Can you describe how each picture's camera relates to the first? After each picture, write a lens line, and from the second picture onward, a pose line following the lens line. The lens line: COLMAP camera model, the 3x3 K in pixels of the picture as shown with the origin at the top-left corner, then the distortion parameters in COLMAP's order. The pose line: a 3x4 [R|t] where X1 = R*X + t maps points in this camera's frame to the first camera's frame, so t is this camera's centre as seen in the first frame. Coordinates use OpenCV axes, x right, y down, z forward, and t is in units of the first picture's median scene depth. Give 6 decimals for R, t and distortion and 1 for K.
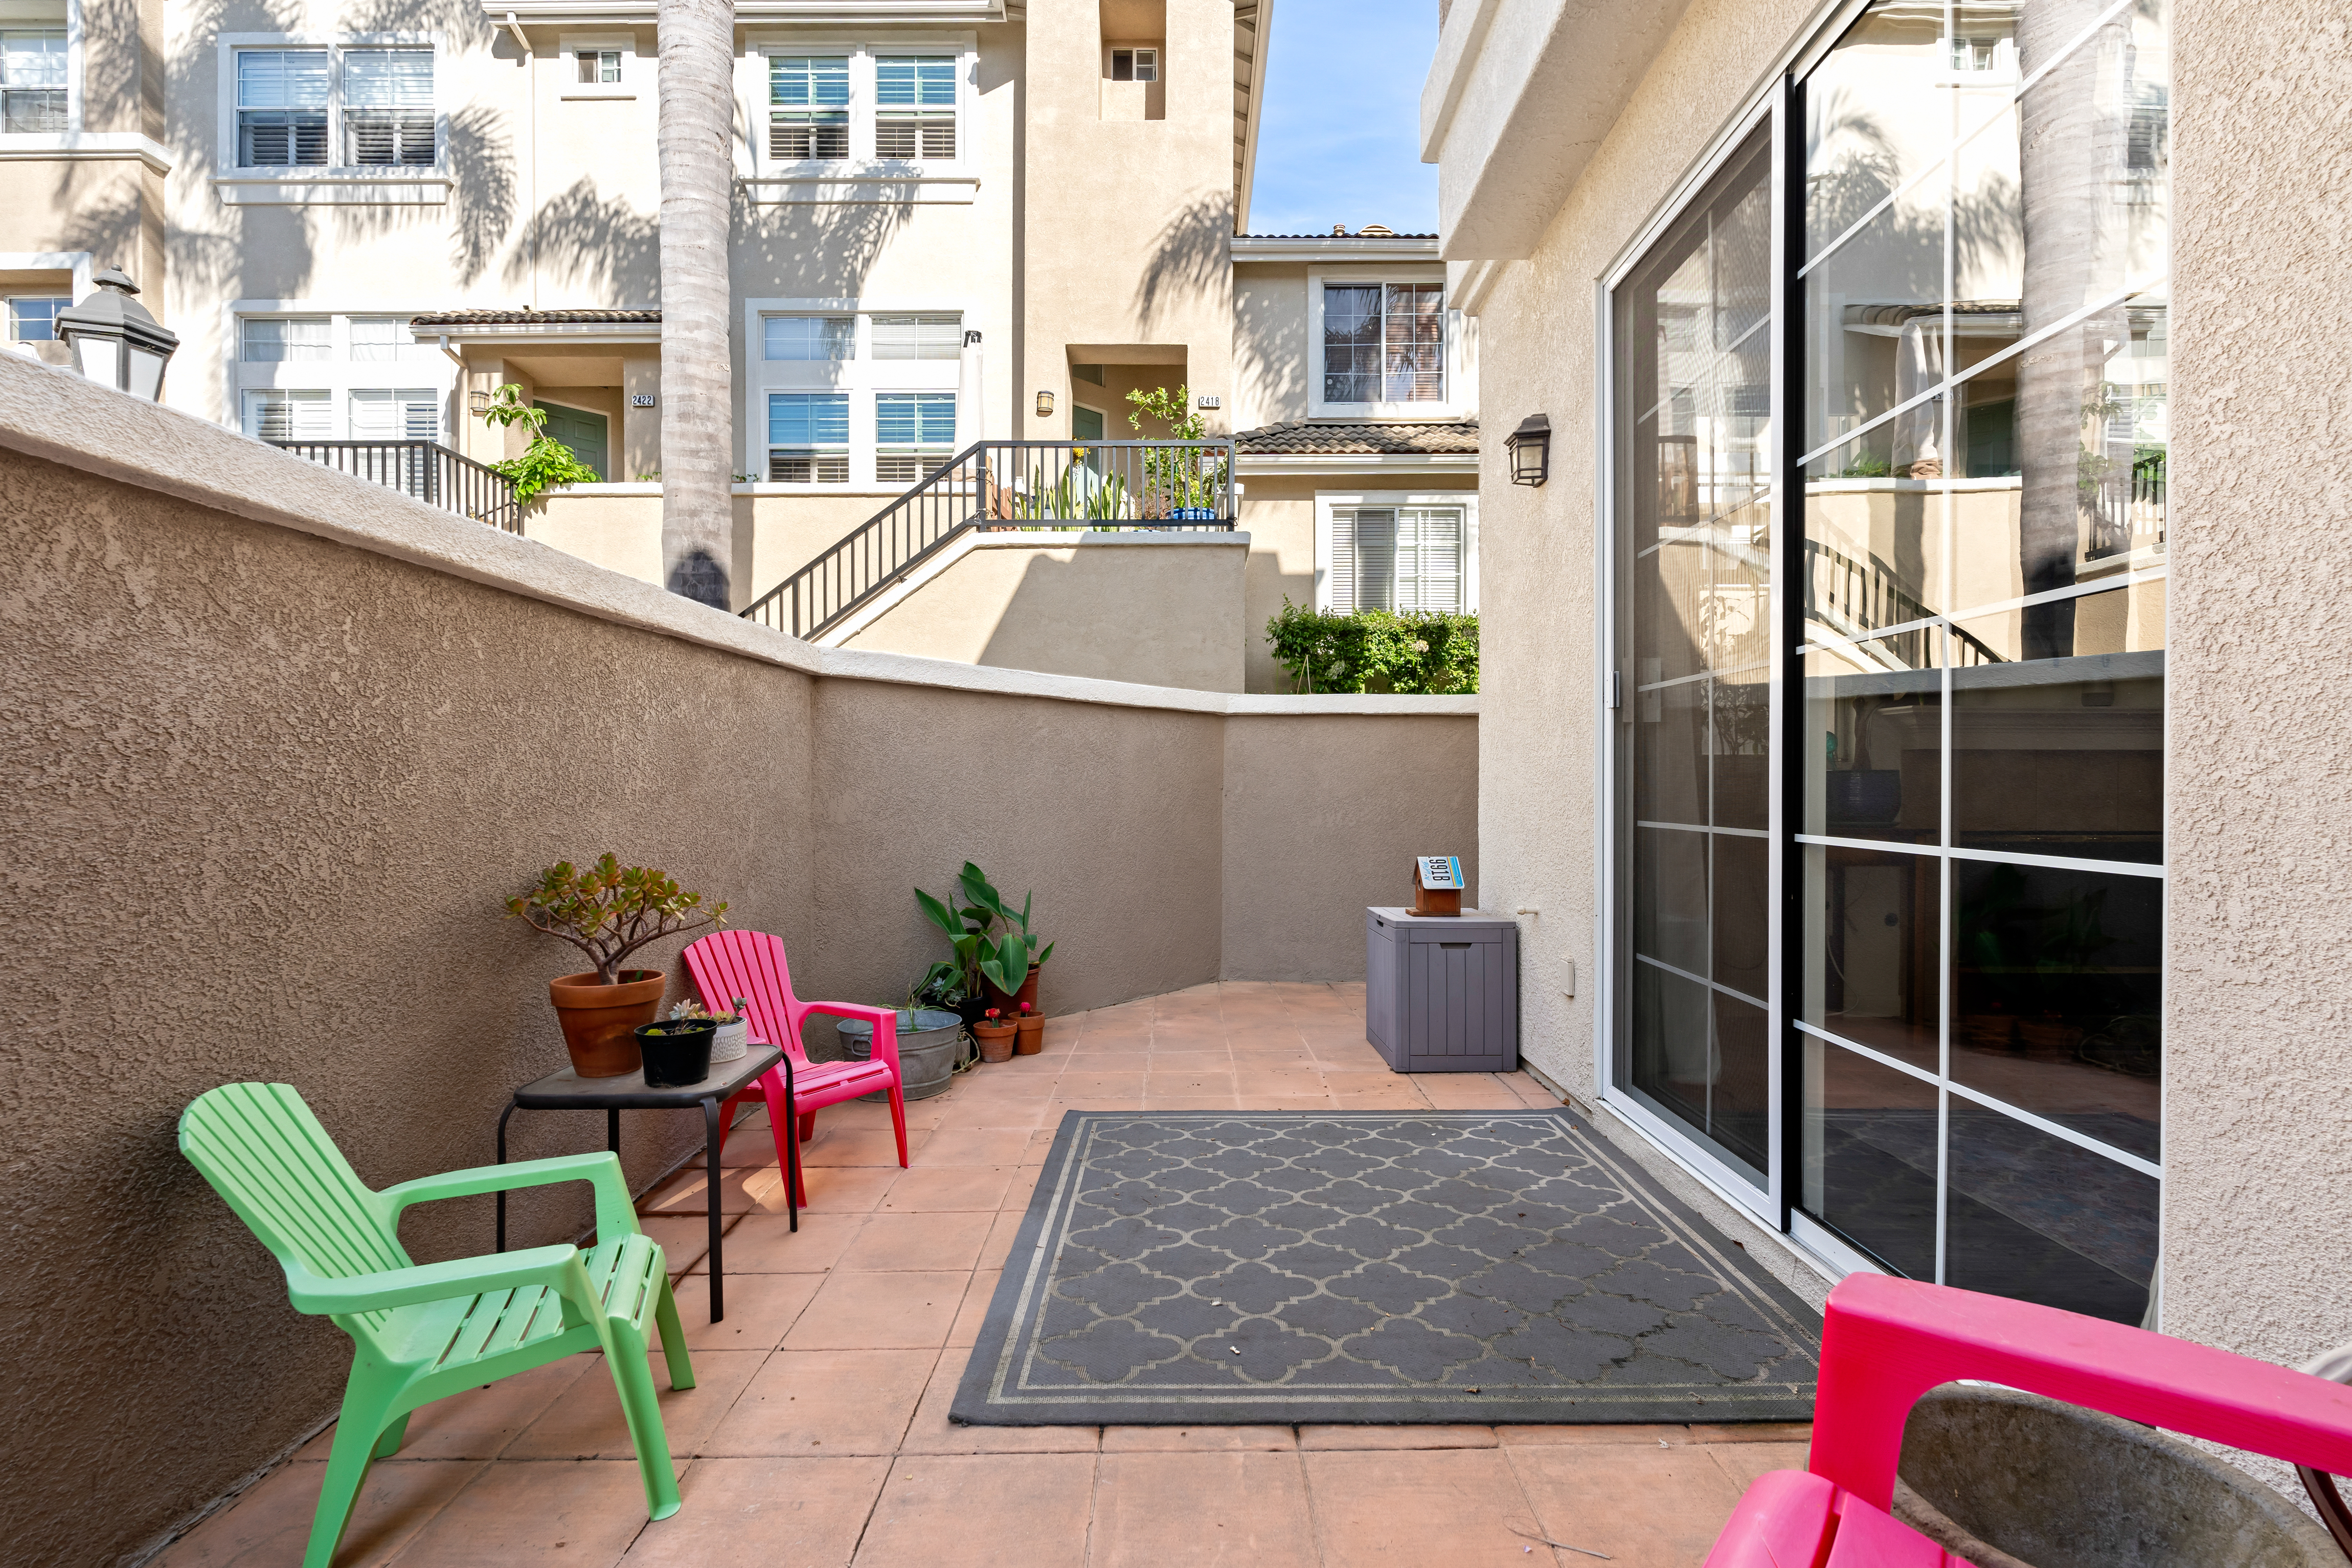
lens RADIAL K [[1034.1, 0, 1180.8], [0, 1034.1, 785.9], [0, 0, 1]] dist [0.000394, 0.000343]
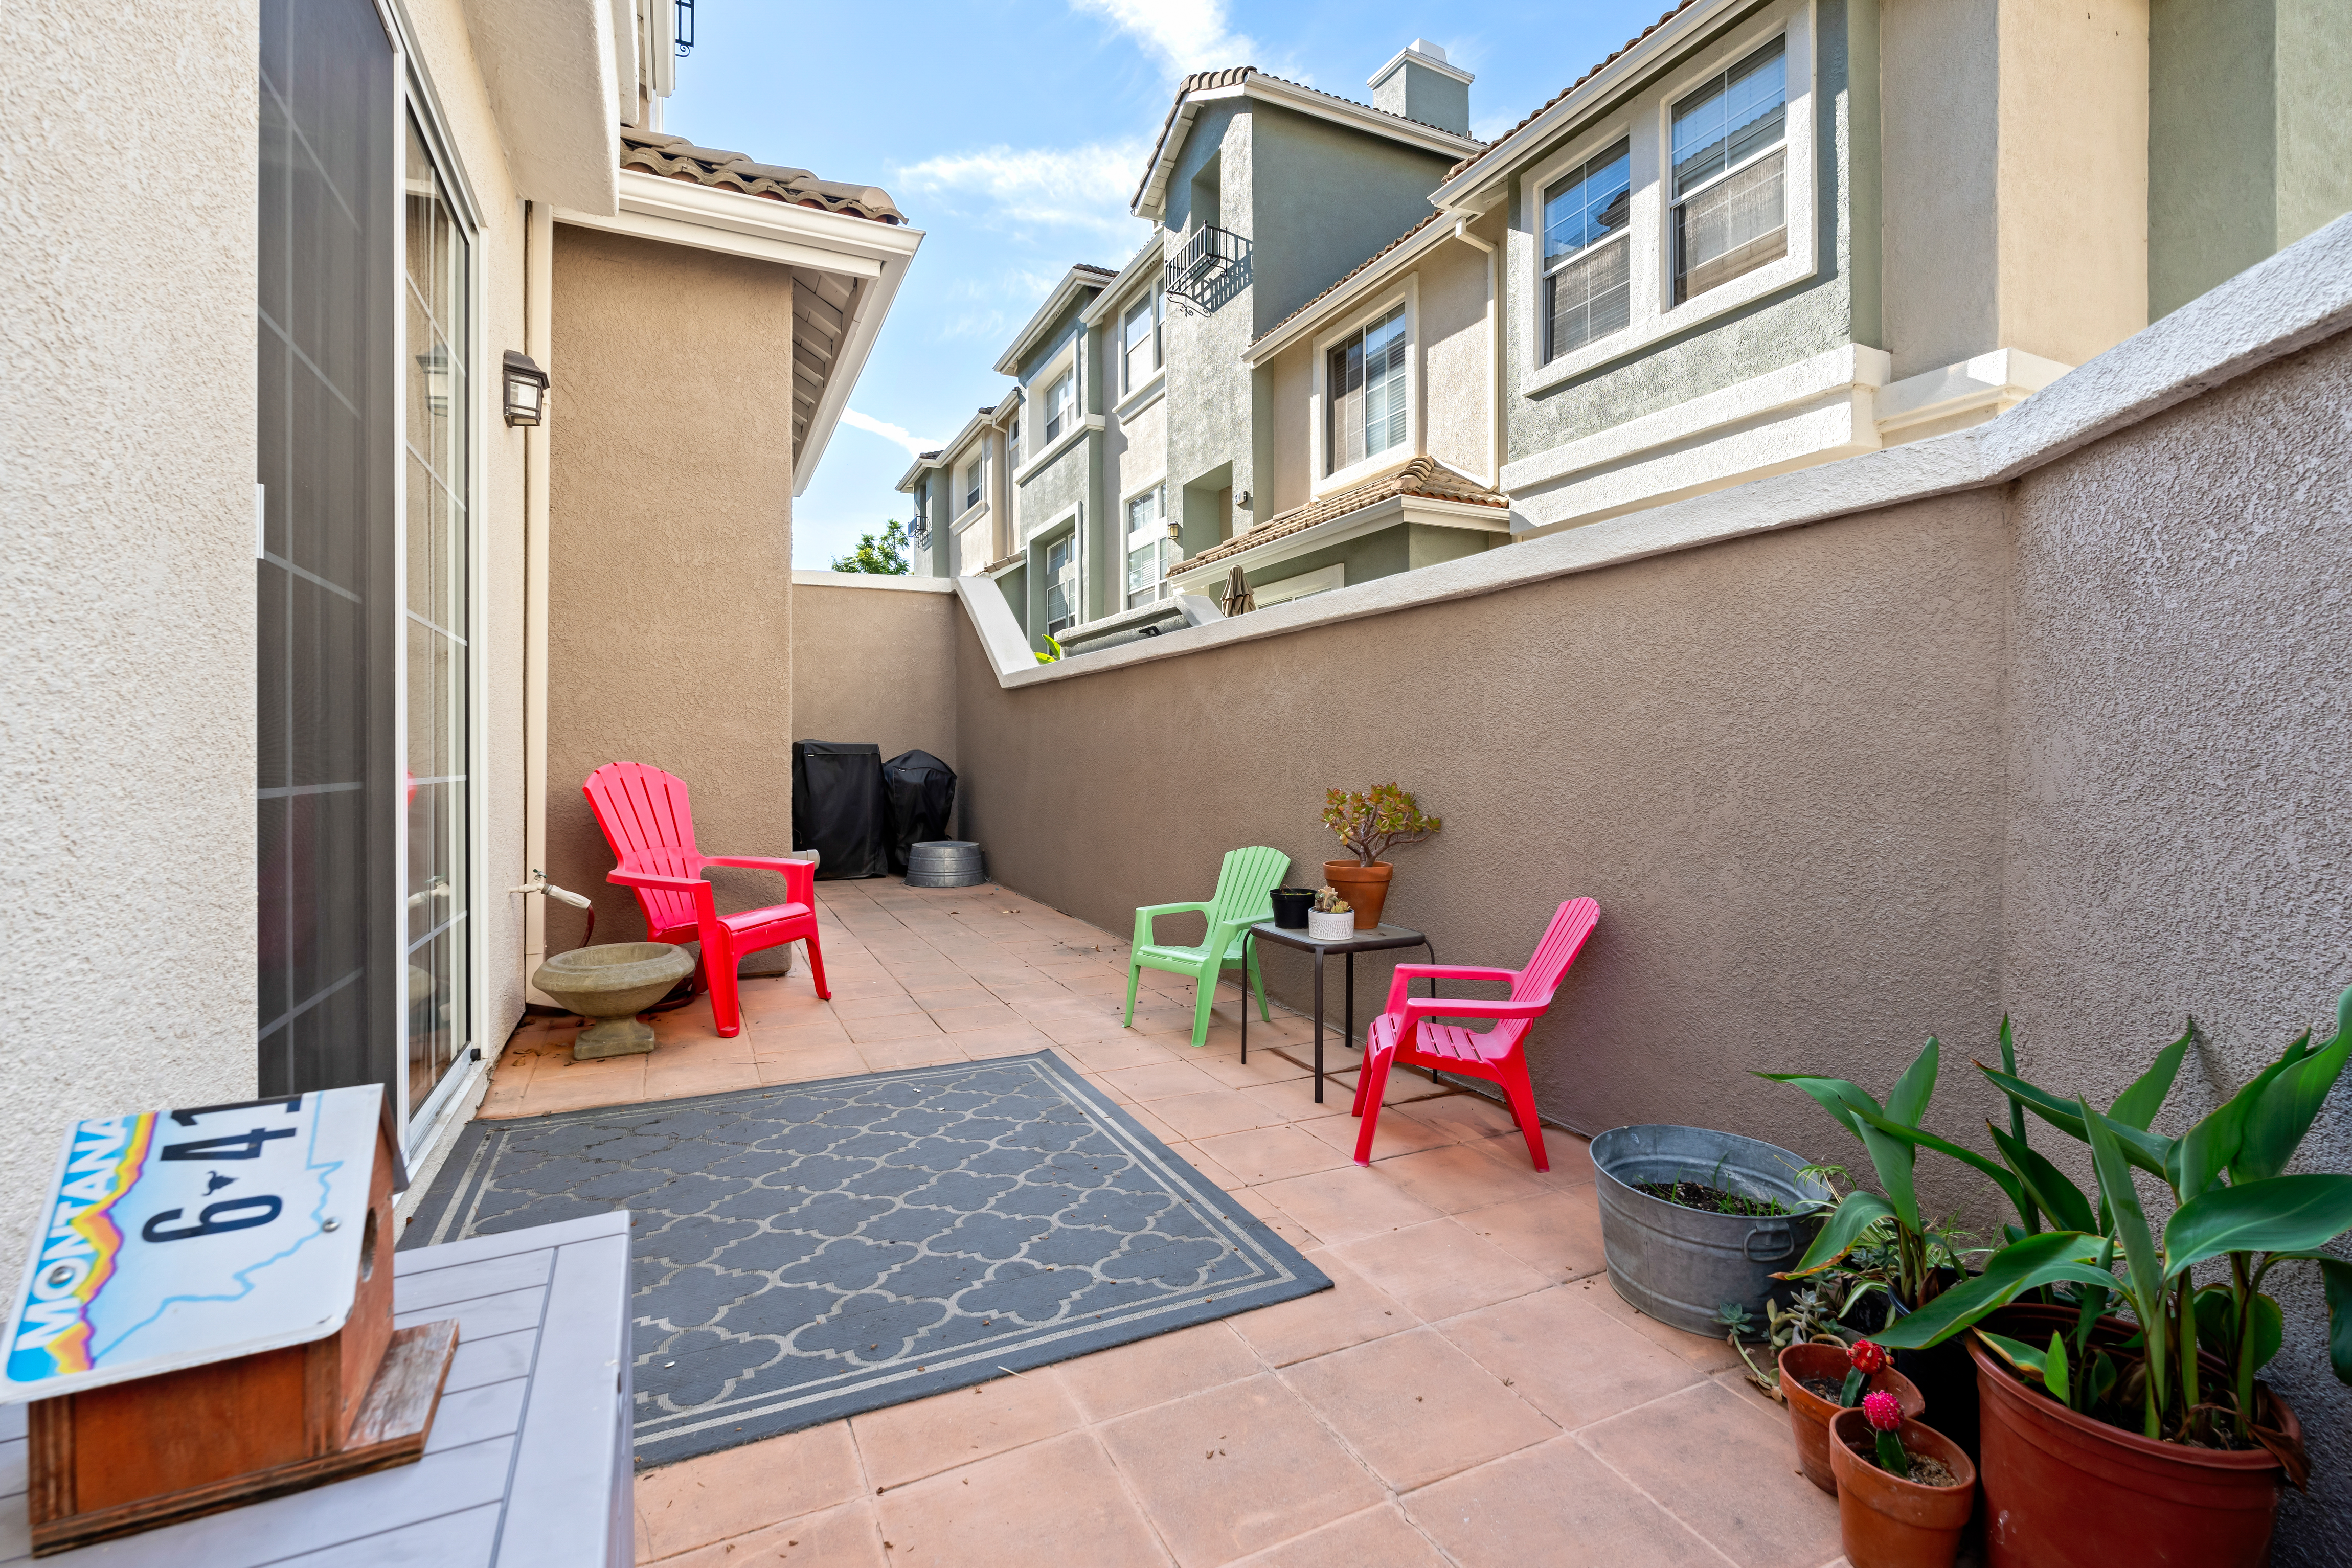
lens RADIAL K [[1034.1, 0, 1168.8], [0, 1034.1, 764.8], [0, 0, 1]] dist [0.000394, 0.000343]
pose [[-0.899528, 0.010980, -0.436725, 0.260153], [0.005935, 0.999899, 0.012917, 0.017775], [0.436823, 0.009027, -0.899502, 1.717962]]
